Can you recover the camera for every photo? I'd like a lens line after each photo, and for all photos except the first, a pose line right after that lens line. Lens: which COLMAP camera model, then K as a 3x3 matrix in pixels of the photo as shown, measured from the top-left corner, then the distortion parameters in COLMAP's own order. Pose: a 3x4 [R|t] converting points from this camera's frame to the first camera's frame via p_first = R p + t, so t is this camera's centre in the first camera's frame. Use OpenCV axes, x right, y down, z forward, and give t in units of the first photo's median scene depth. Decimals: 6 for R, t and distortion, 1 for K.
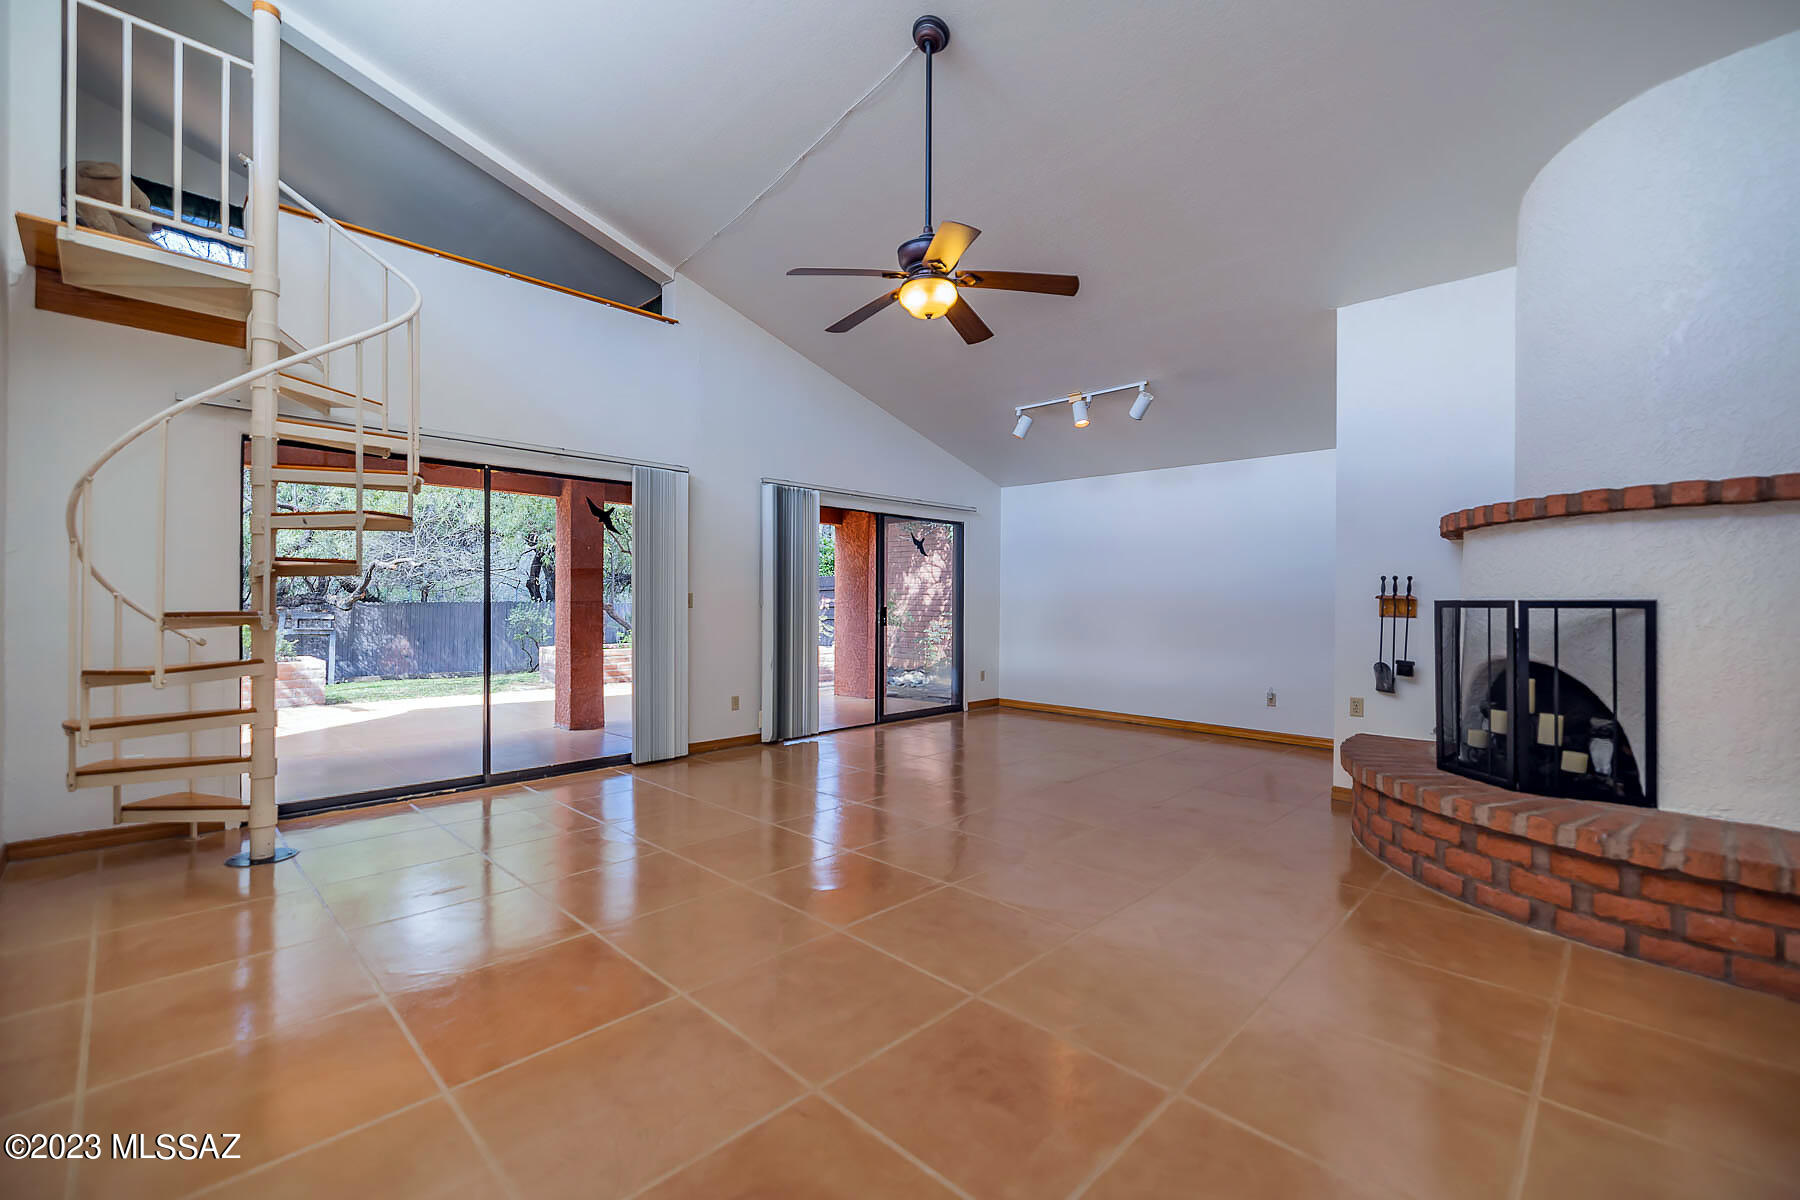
lens RADIAL K [[750.6, 0, 857.5], [0, 750.6, 605.1], [0, 0, 1]] dist [-0.001044, -0.000143]
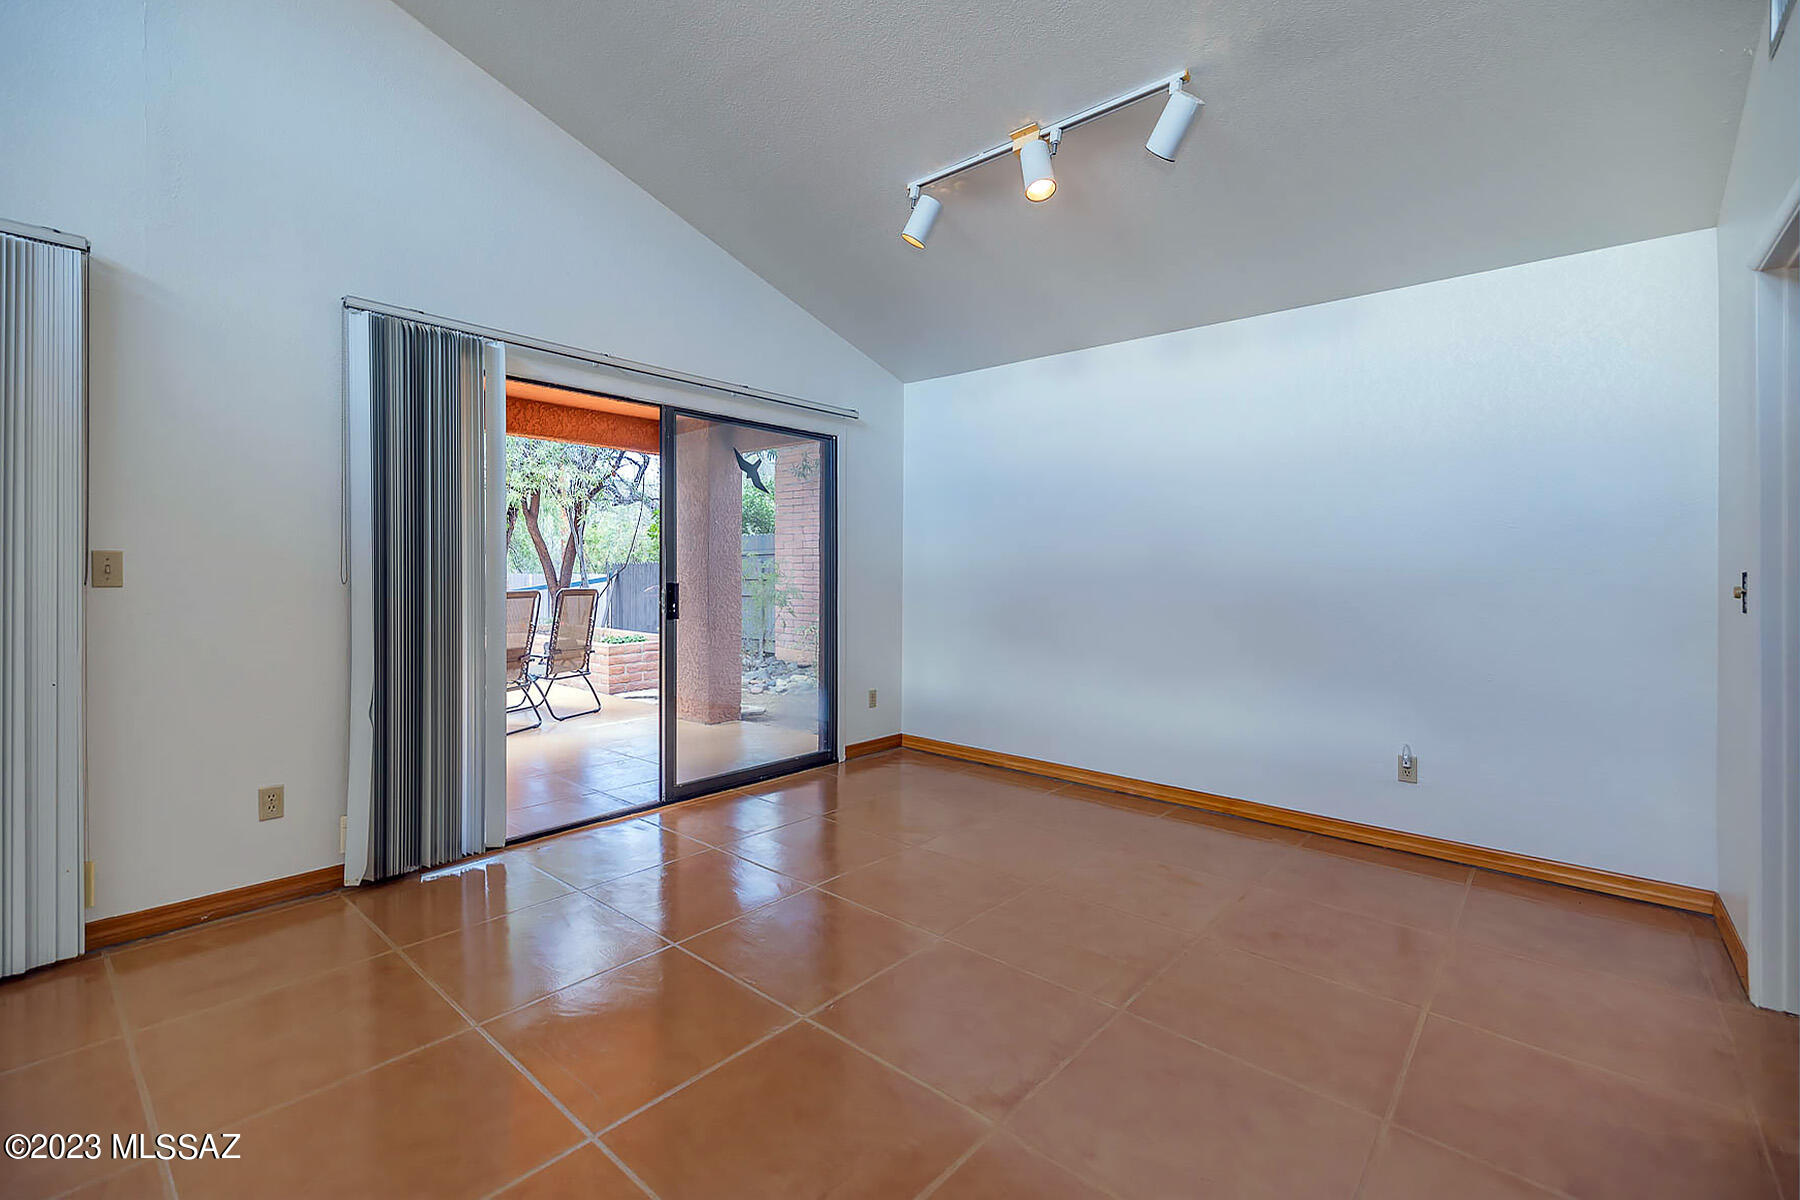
lens RADIAL K [[778.5, 0, 864.8], [0, 778.5, 579.2], [0, 0, 1]] dist [0.000242, -0.000200]
pose [[0.997044, 0.000249, 0.076831, 0.152434], [-0.000501, 0.999995, 0.003266, -0.002982], [-0.076830, -0.003294, 0.997039, 0.523317]]
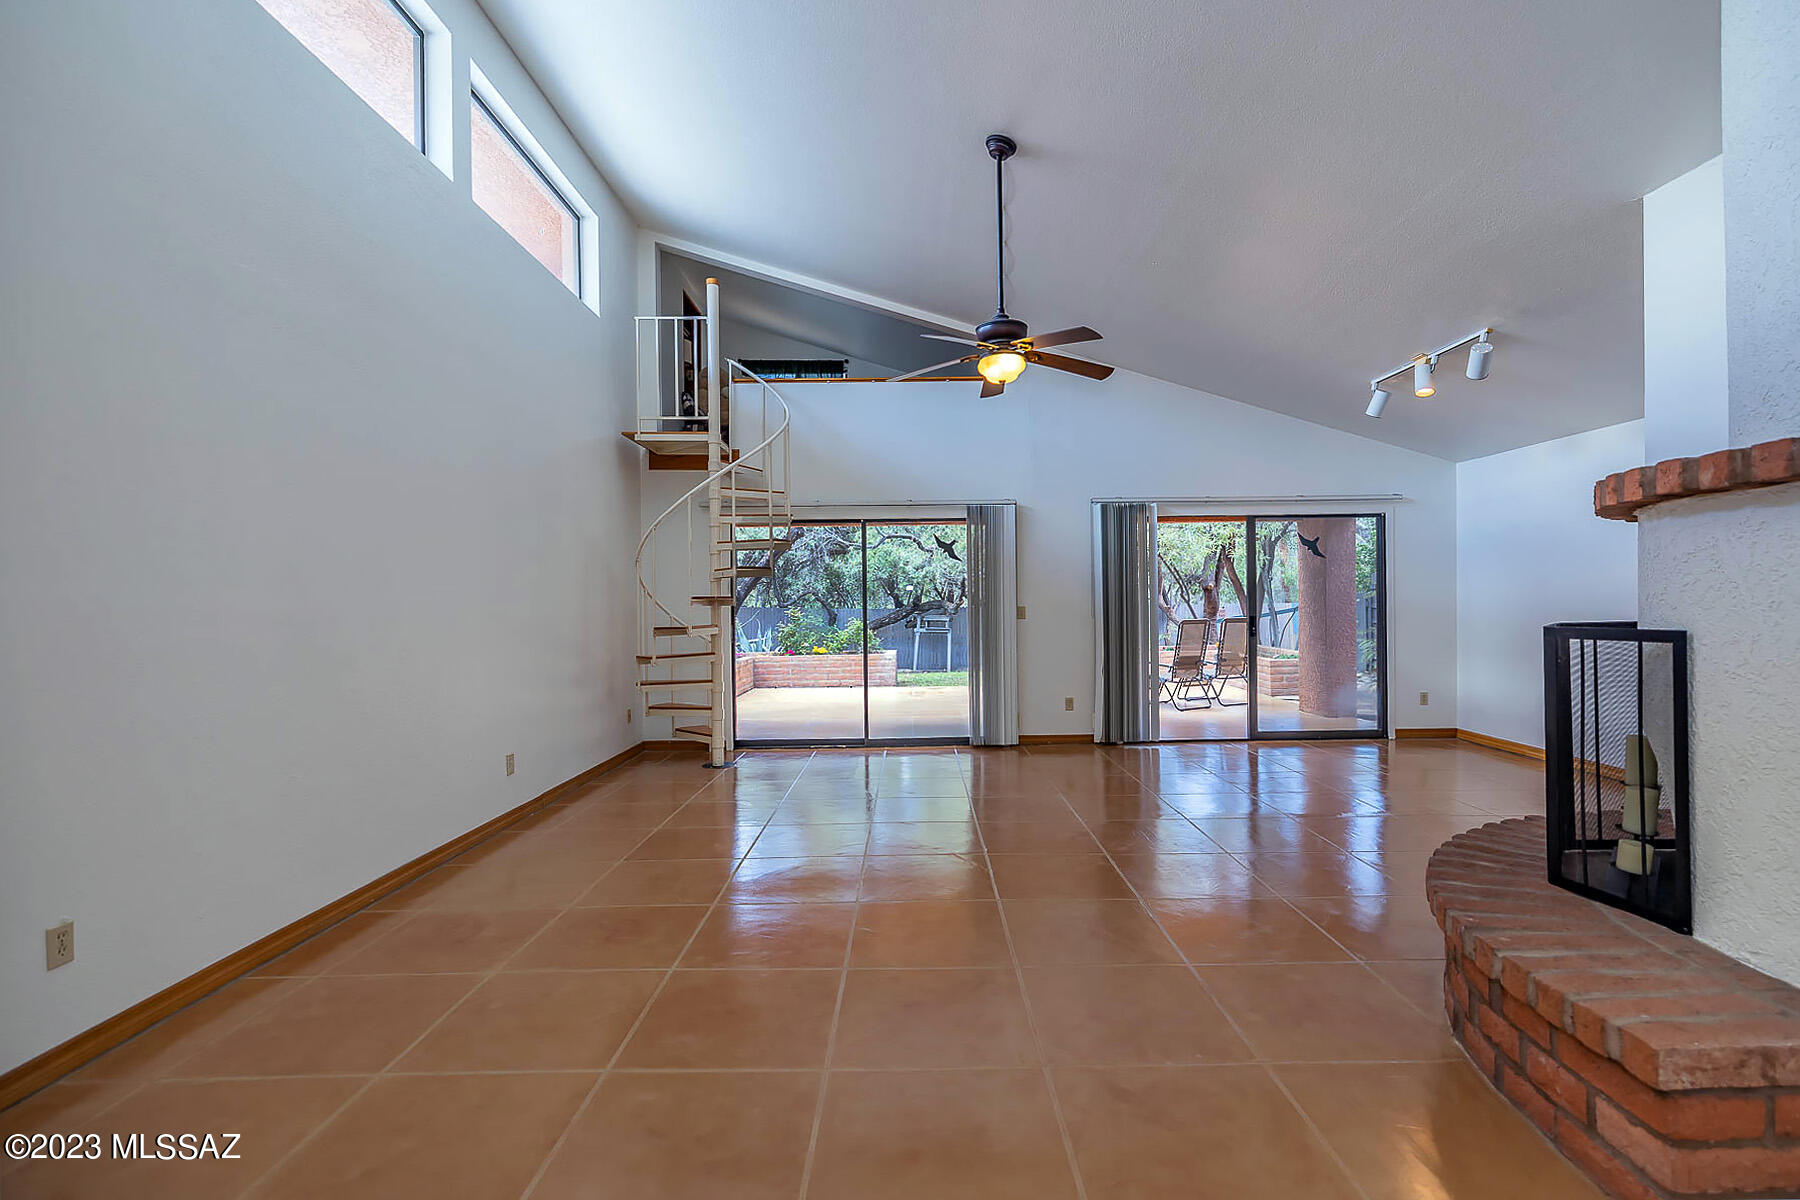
lens RADIAL K [[785.7, 0, 903.7], [0, 785.7, 608.8], [0, 0, 1]] dist [0.001115, 0.000082]
pose [[0.715942, -0.008531, -0.698107, 0.483154], [0.013715, 0.999904, 0.001847, -0.017093], [0.698025, -0.010896, 0.715991, -0.005090]]
